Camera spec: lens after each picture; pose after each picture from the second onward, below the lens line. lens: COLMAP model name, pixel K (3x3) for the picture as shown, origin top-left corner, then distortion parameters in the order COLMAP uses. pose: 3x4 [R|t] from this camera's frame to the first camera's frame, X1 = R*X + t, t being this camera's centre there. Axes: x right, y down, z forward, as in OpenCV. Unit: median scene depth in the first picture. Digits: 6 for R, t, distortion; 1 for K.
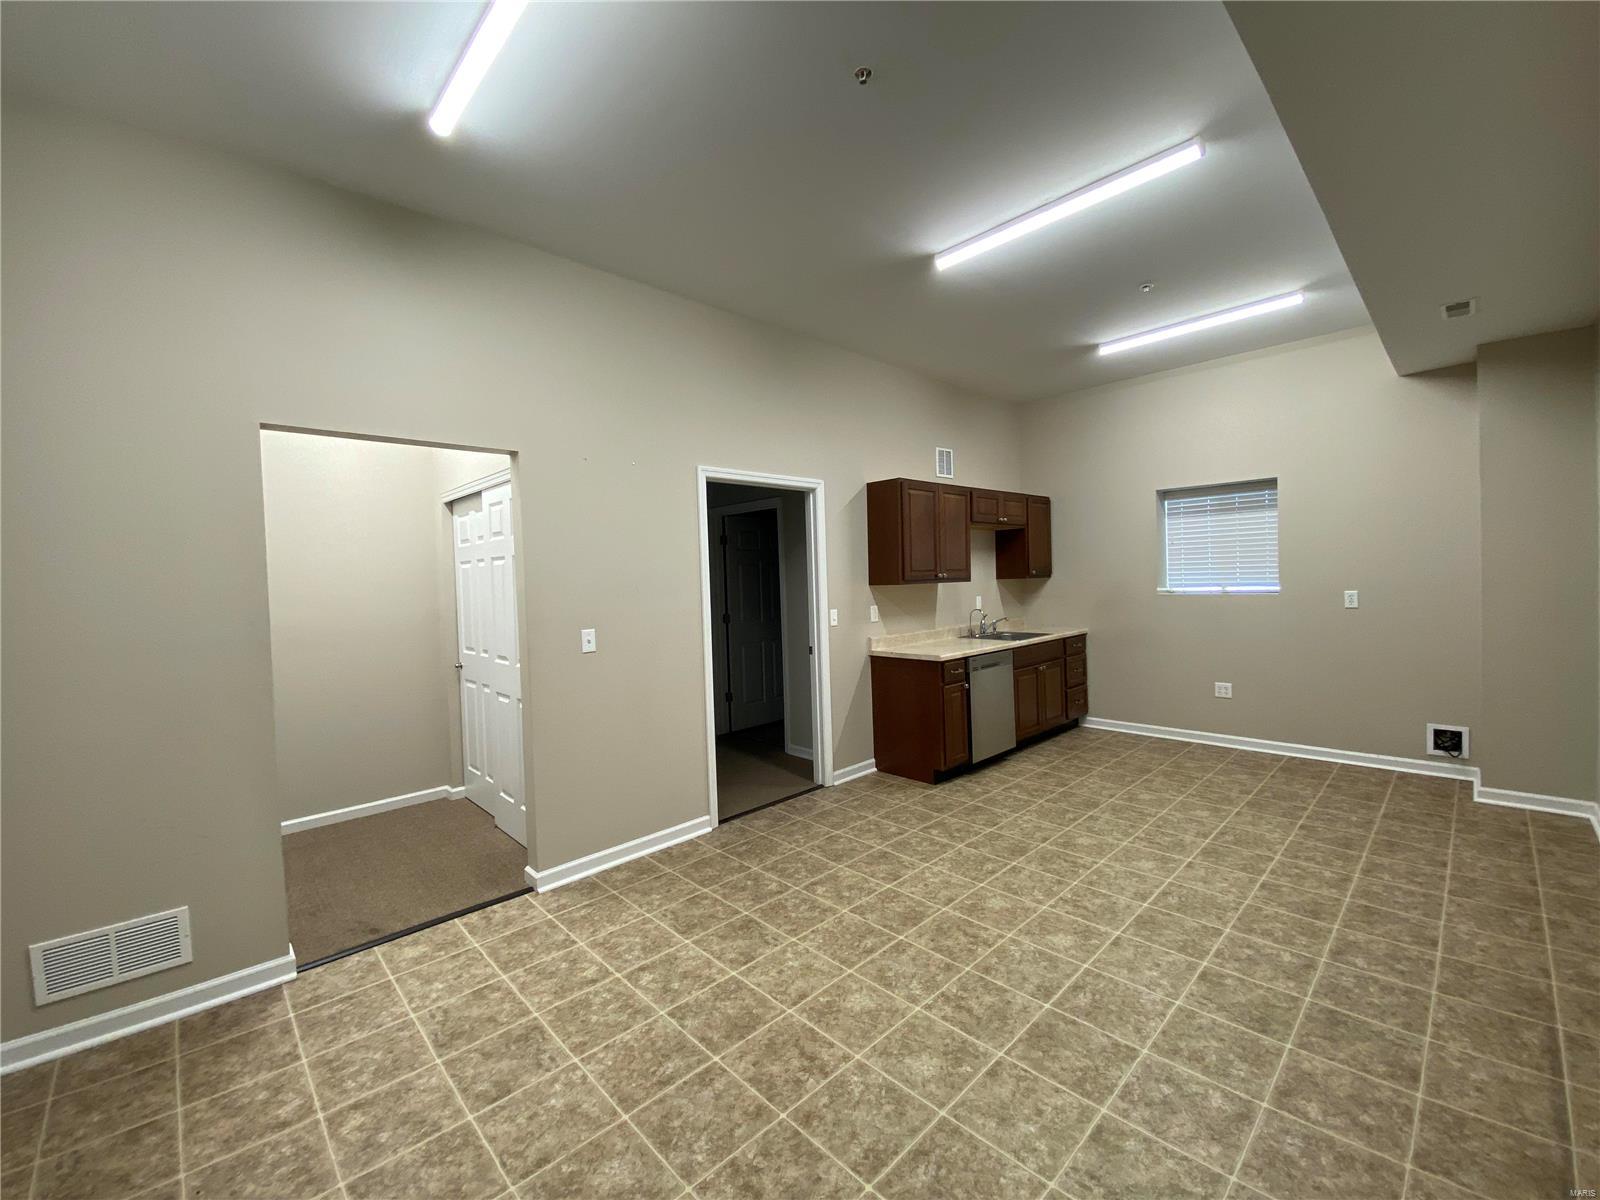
lens RADIAL K [[644.7, 0, 789.6], [0, 644.7, 593.7], [0, 0, 1]] dist [0.015275, -0.018579]
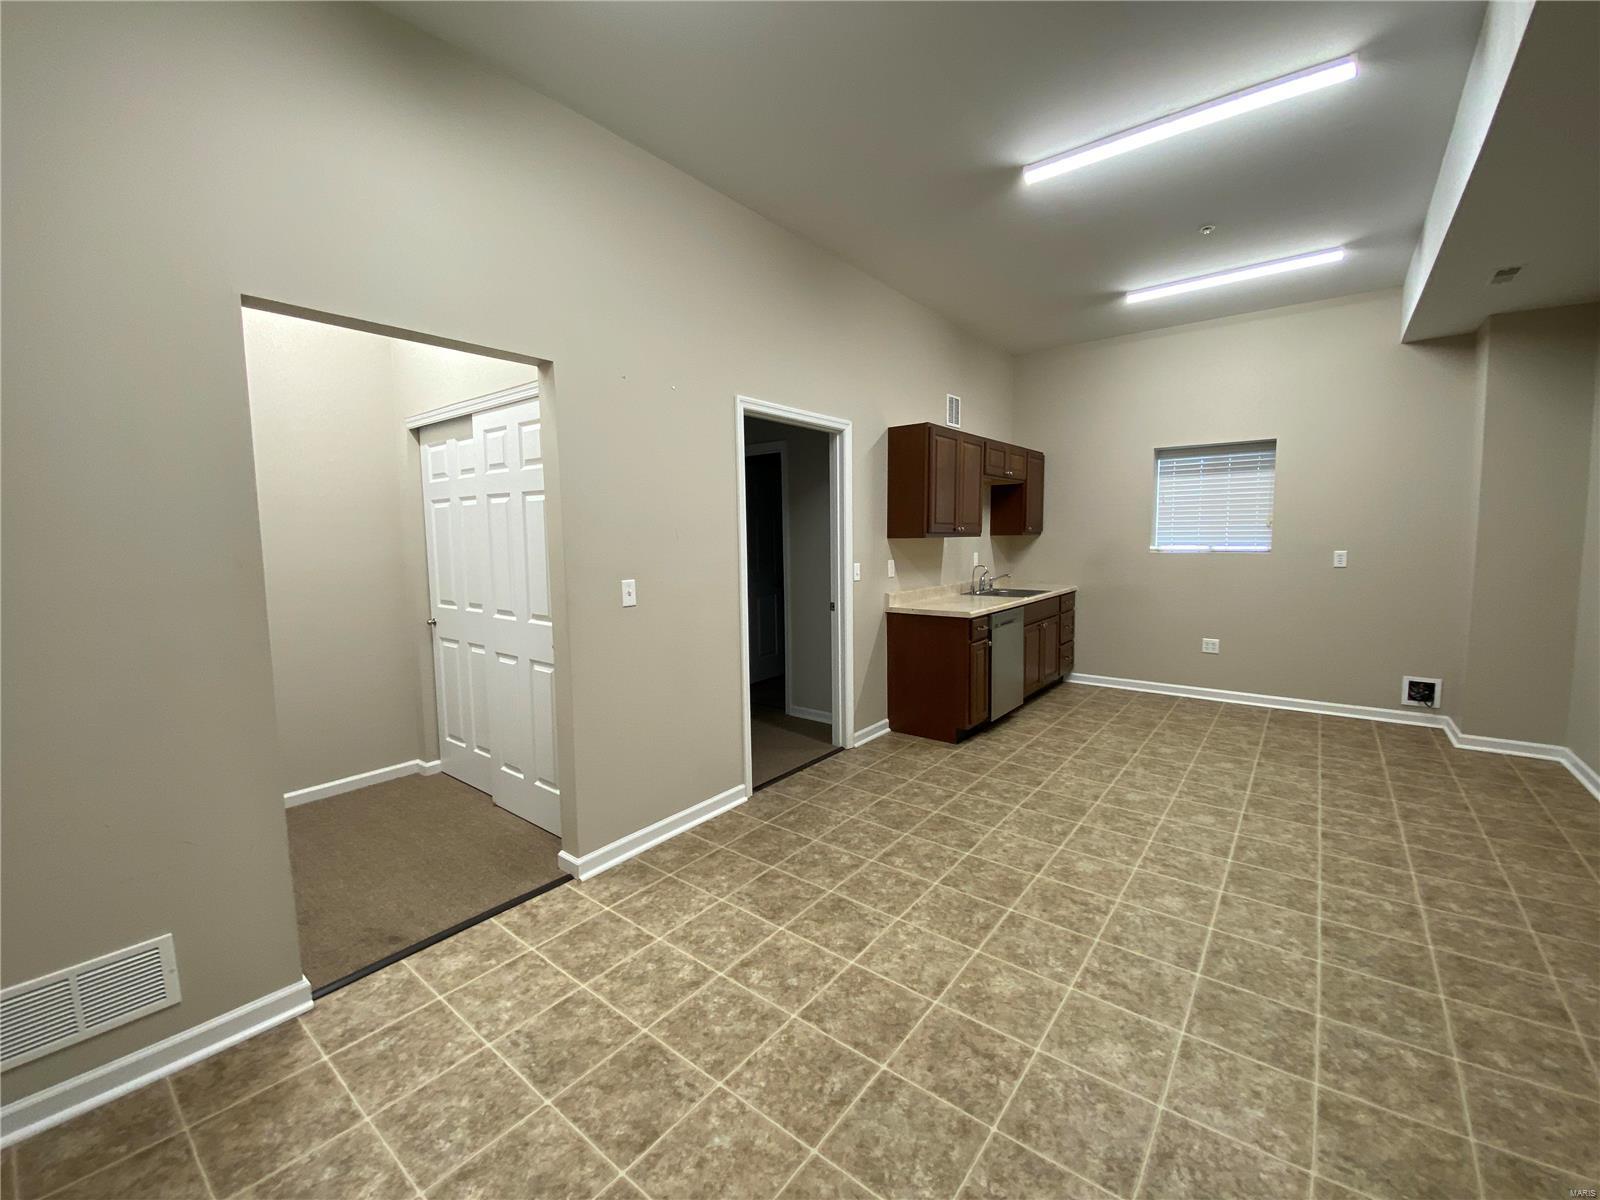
lens RADIAL K [[649.1, 0, 801.0], [0, 649.1, 594.8], [0, 0, 1]] dist [0.016899, -0.019662]
pose [[0.990053, 0.005669, 0.140583, -0.204812], [-0.014928, 0.997780, 0.064897, 0.015890], [-0.139903, -0.066350, 0.987940, 0.109633]]
